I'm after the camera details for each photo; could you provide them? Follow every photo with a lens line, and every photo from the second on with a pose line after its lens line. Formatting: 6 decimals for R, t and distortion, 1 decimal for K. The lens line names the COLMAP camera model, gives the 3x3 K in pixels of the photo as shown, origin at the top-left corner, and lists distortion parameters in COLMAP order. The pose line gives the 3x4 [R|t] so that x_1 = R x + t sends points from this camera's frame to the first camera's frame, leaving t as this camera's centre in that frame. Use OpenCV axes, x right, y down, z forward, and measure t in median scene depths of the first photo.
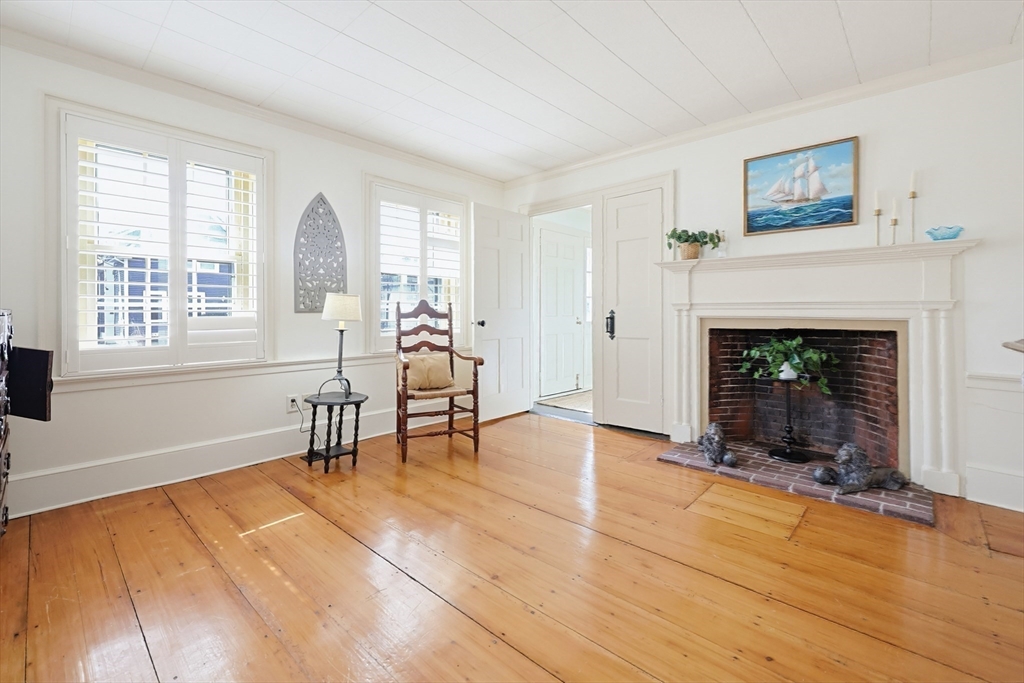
lens RADIAL K [[441.8, 0, 504.0], [0, 441.8, 306.3], [0, 0, 1]] dist [-0.001553, 0.001179]
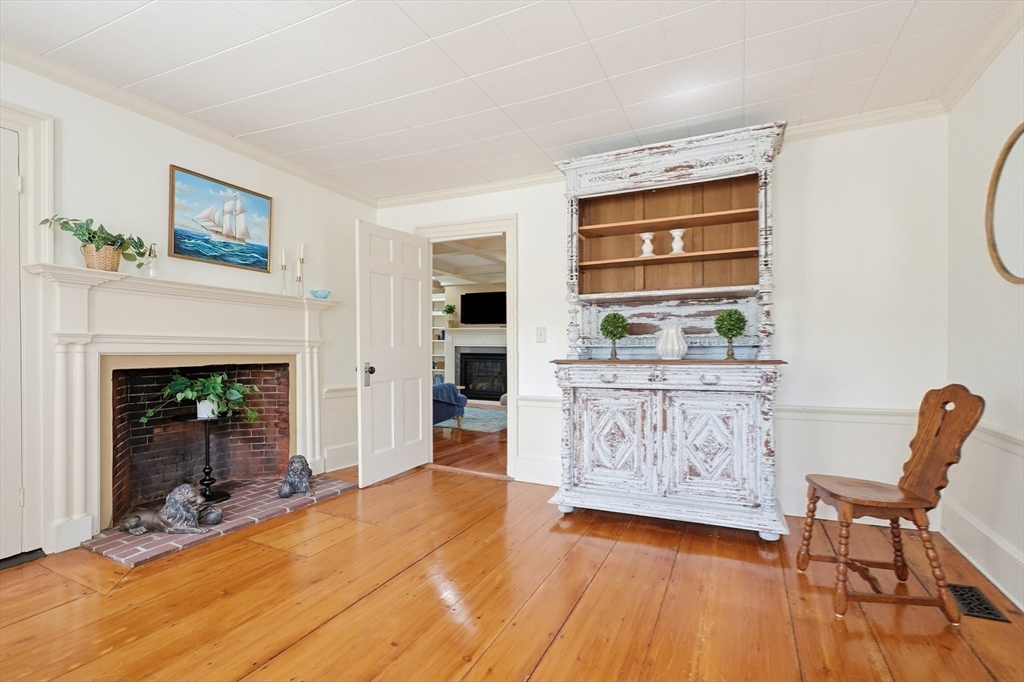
lens RADIAL K [[472.3, 0, 513.0], [0, 472.3, 347.7], [0, 0, 1]] dist [-0.001772, -0.000475]
pose [[-0.299604, -0.002110, 0.954061, -0.528269], [-0.021694, 0.999754, -0.004601, 0.003250], [-0.953817, -0.022076, -0.299576, 0.684332]]
